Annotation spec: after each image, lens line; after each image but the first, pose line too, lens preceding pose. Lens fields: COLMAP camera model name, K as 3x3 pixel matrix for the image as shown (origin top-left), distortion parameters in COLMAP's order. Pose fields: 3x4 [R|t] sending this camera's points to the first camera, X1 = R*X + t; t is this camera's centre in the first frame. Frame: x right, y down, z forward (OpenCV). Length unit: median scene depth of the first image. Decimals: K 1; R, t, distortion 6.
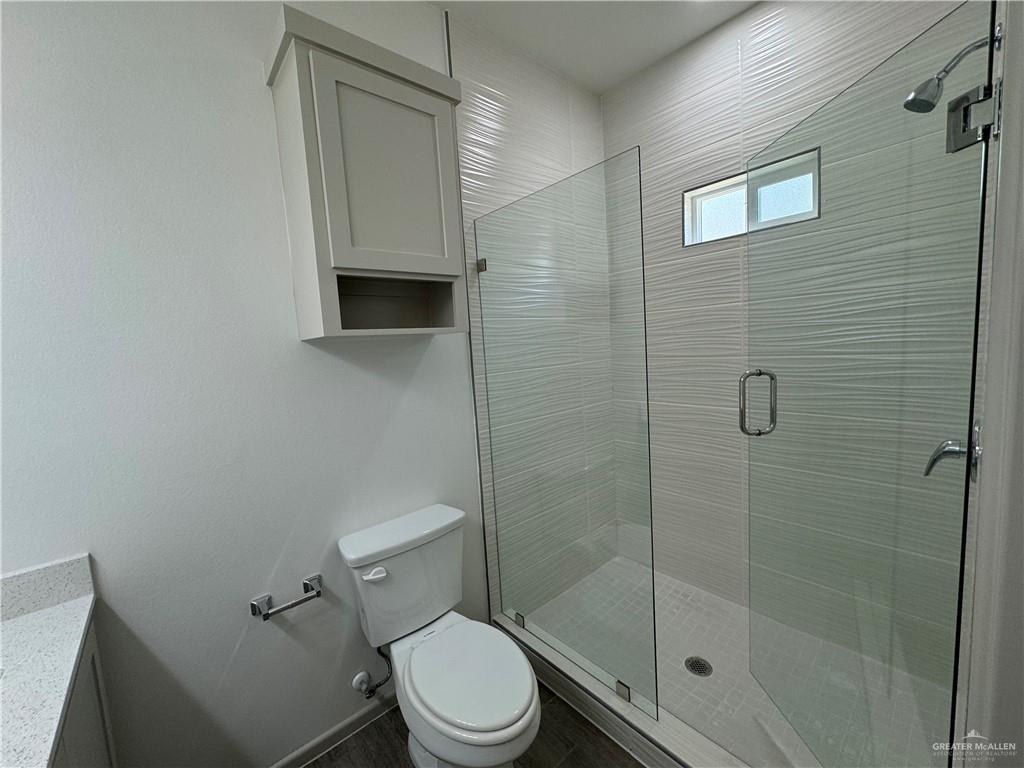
lens RADIAL K [[408.7, 0, 520.6], [0, 408.7, 381.9], [0, 0, 1]] dist [-0.002472, -0.000019]
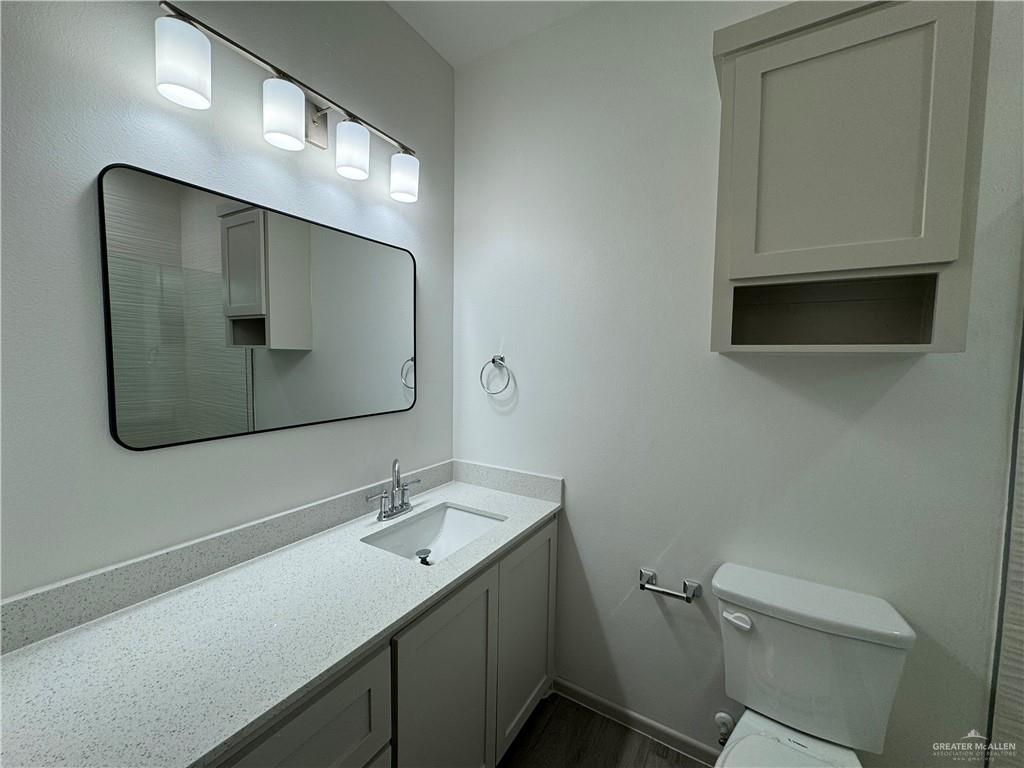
lens RADIAL K [[408.7, 0, 517.2], [0, 408.7, 383.5], [0, 0, 1]] dist [-0.002472, -0.000019]
pose [[0.299393, 0.123458, -0.946109, 0.278269], [-0.127723, 0.987855, 0.088488, -0.053127], [0.945542, 0.094347, 0.311526, 0.219793]]
